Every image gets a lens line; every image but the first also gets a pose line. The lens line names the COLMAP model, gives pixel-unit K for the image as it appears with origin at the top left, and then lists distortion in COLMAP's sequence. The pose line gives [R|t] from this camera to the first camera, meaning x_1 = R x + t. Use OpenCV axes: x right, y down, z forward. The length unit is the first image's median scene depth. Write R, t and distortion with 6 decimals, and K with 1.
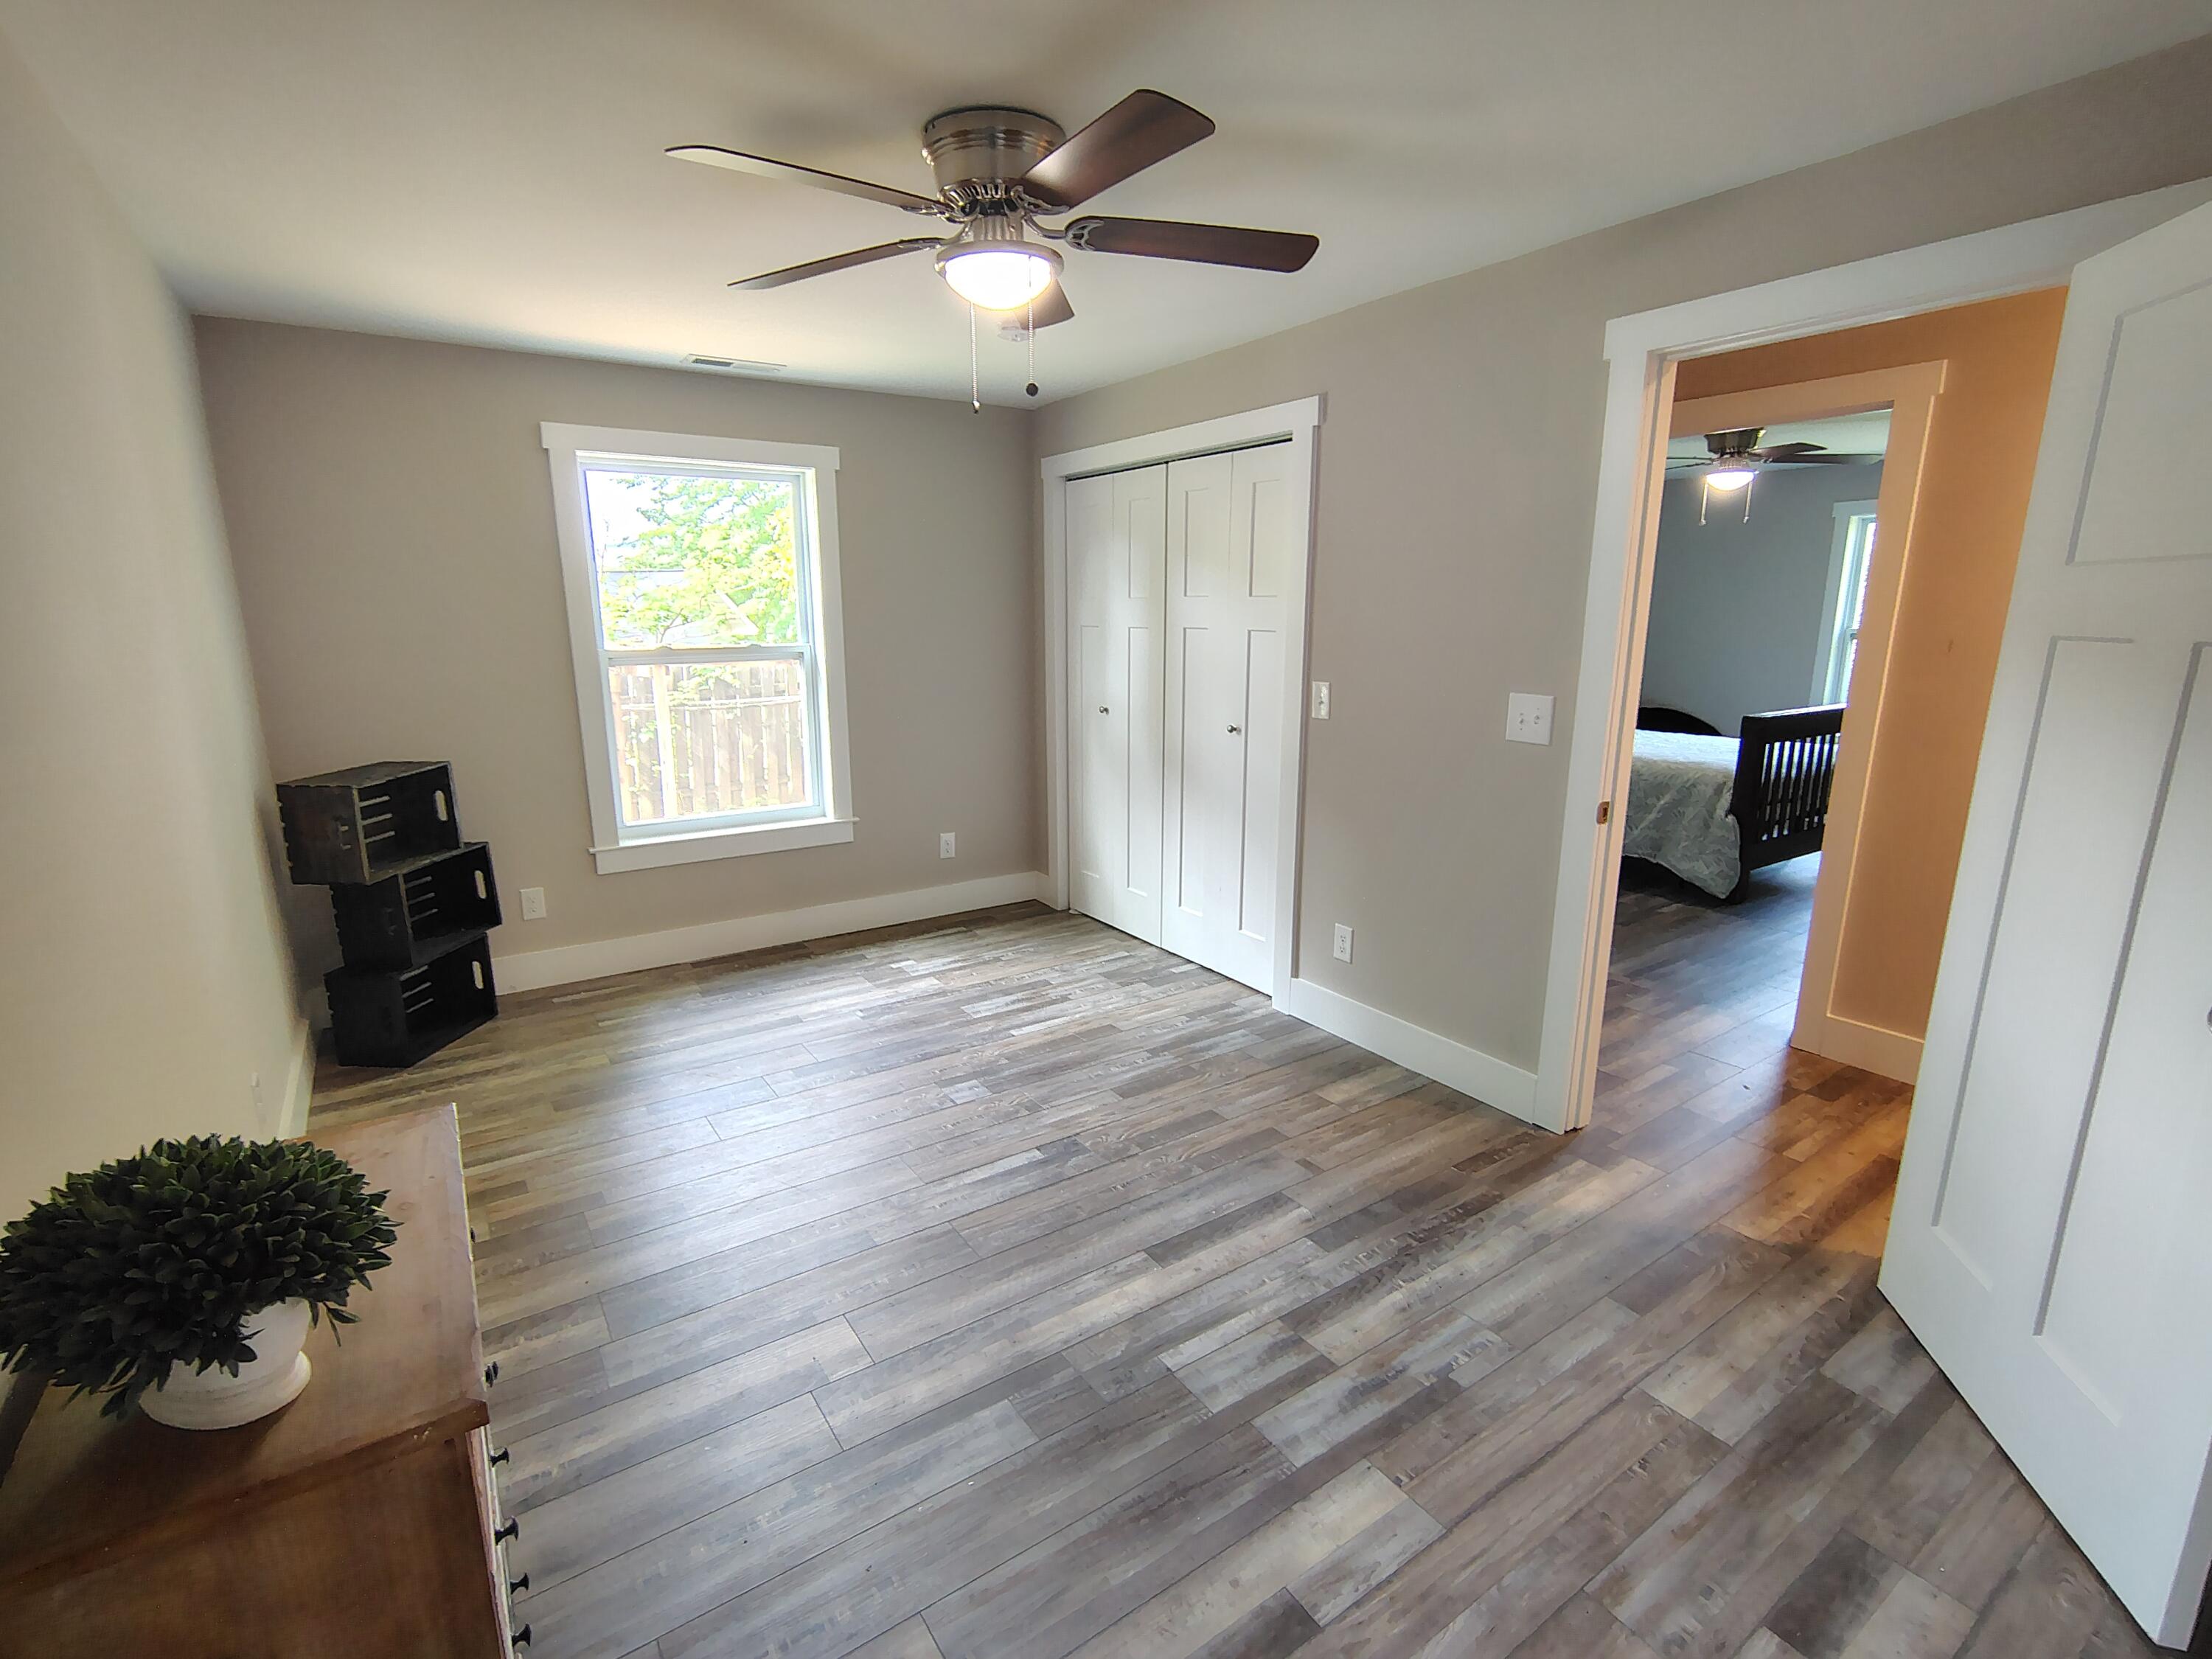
lens RADIAL K [[1034.9, 0, 1104.9], [0, 1034.9, 837.8], [0, 0, 1]] dist [-0.008179, 0.007370]
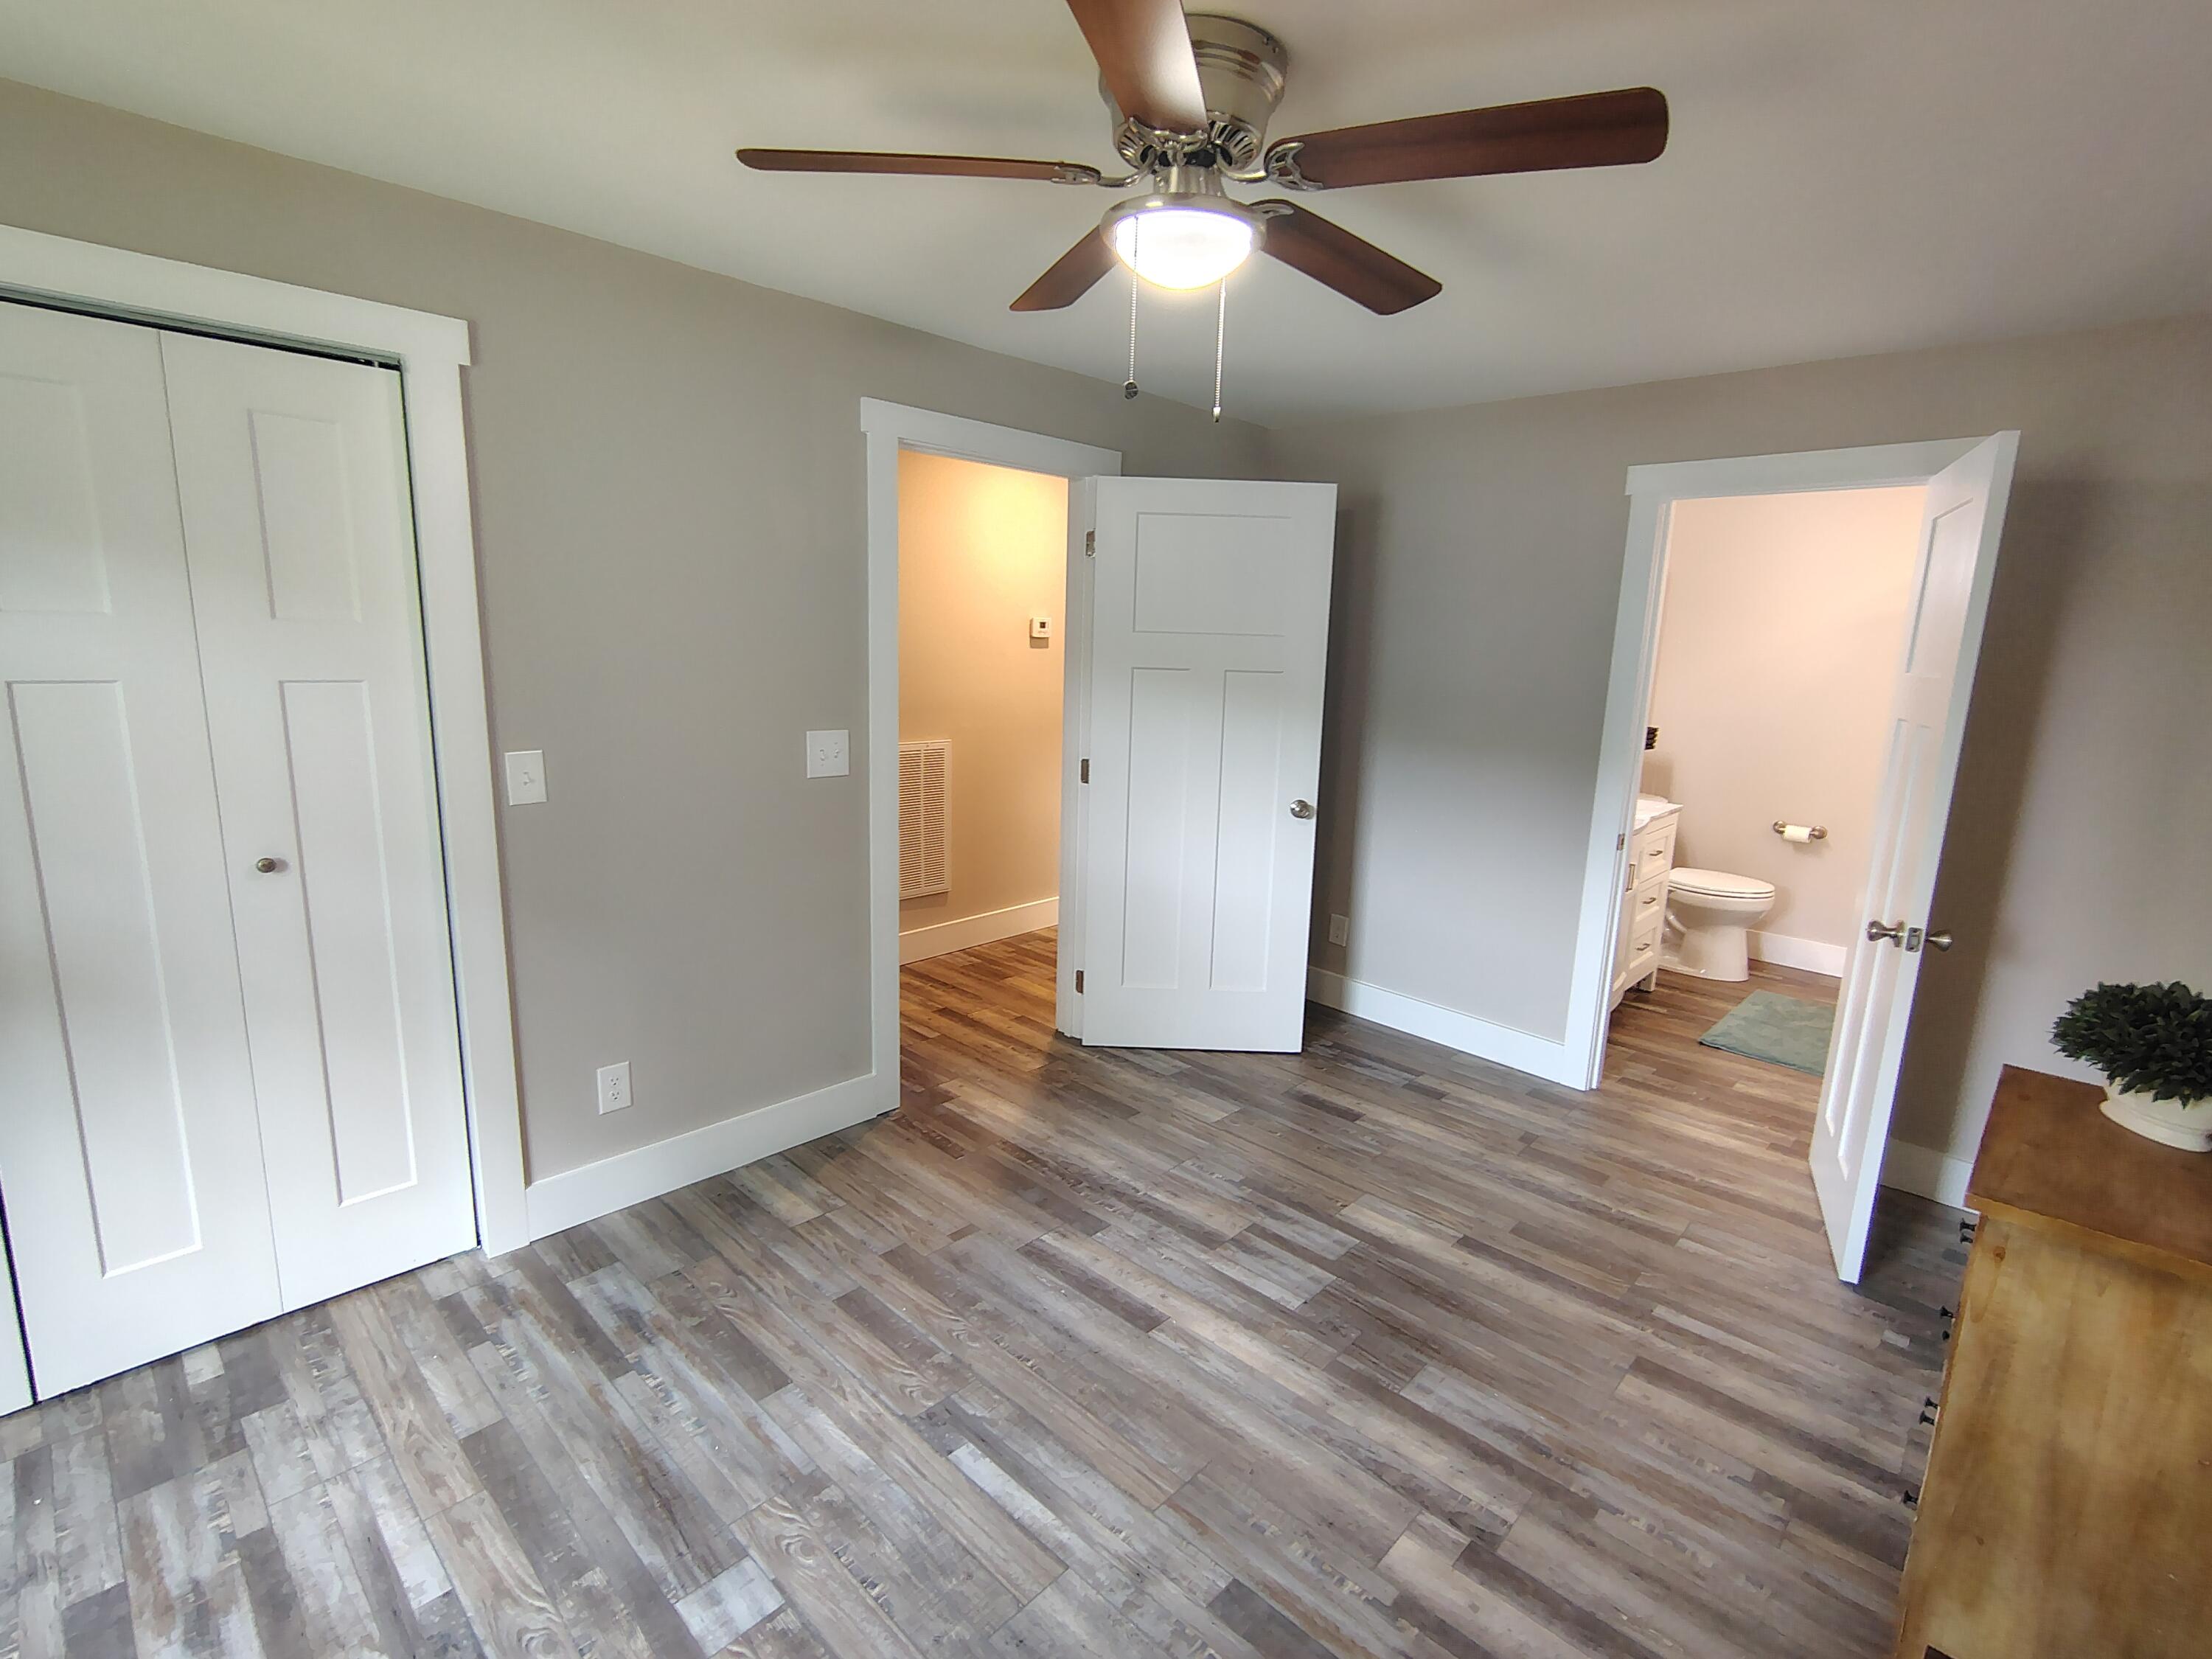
lens RADIAL K [[1034.9, 0, 1104.9], [0, 1034.9, 837.8], [0, 0, 1]] dist [-0.008179, 0.007370]
pose [[-0.211928, -0.189444, 0.958748, -0.654690], [0.184486, 0.955638, 0.229610, -0.219929], [-0.959714, 0.225537, -0.167576, 0.918224]]
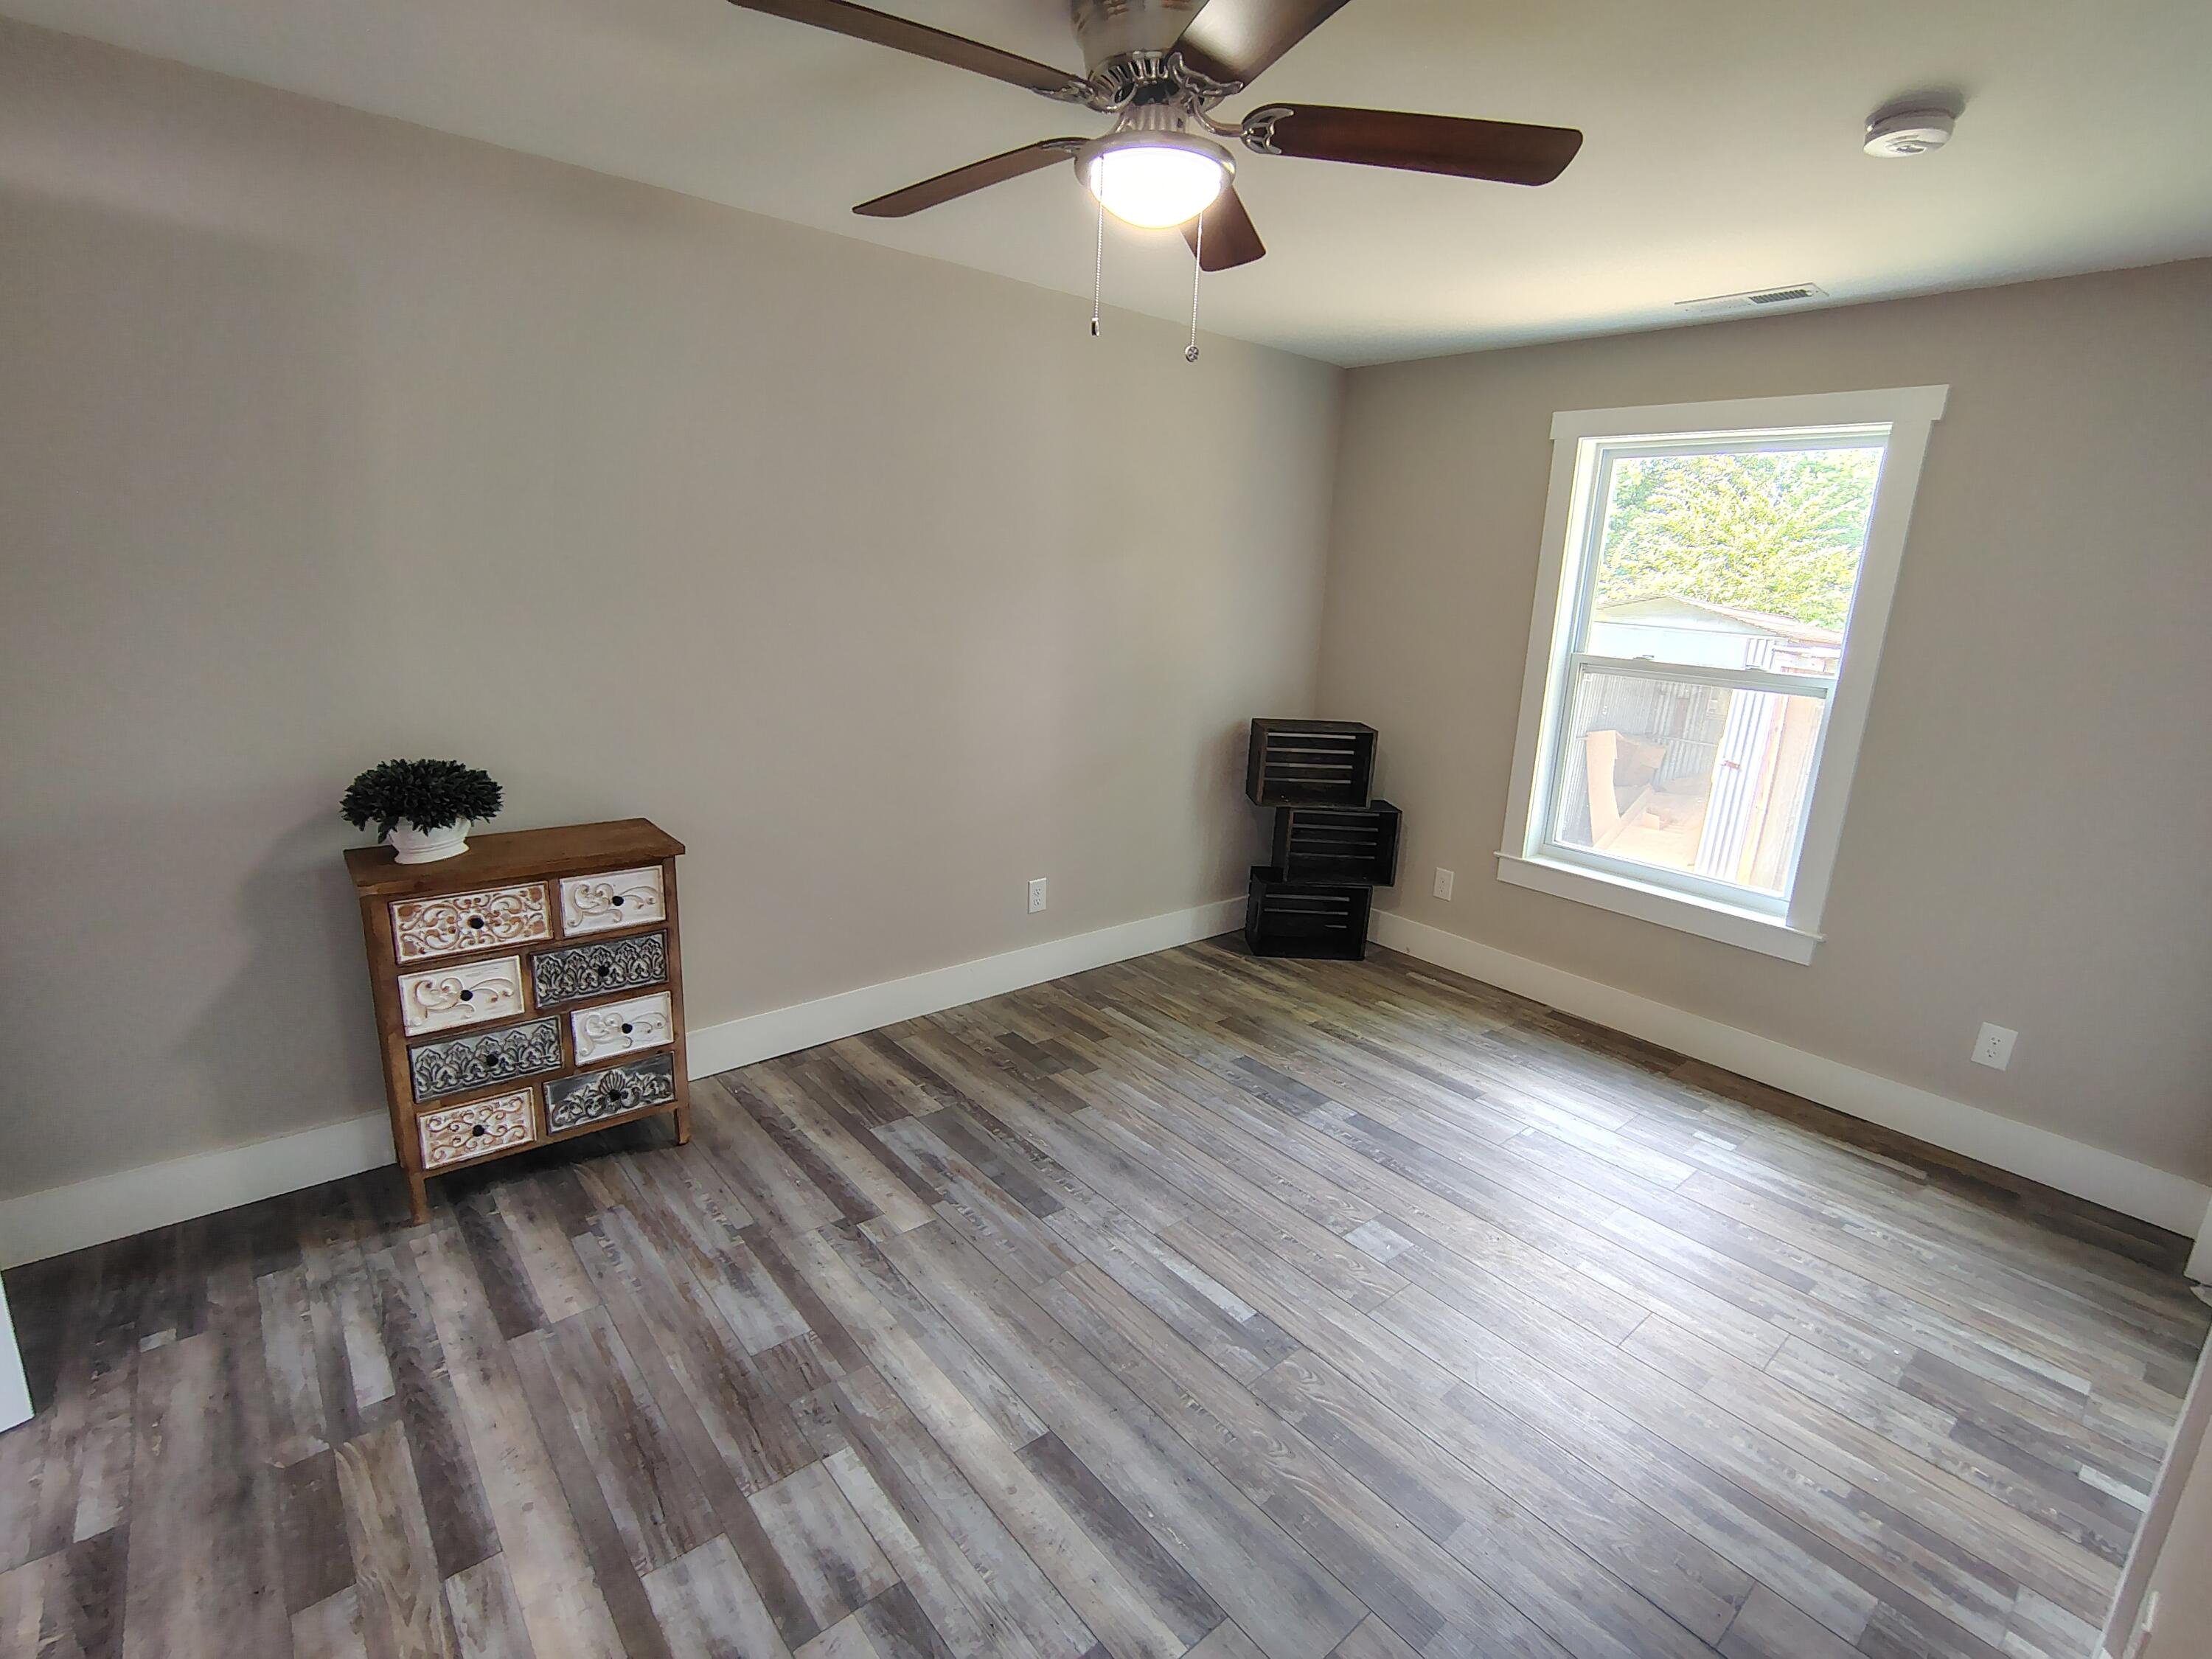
lens RADIAL K [[1034.9, 0, 1104.9], [0, 1034.9, 837.8], [0, 0, 1]] dist [-0.008179, 0.007370]
pose [[0.108354, 0.260172, -0.959463, 0.562305], [-0.269669, 0.936650, 0.223531, -0.170205], [0.956837, 0.234517, 0.171650, 0.673117]]
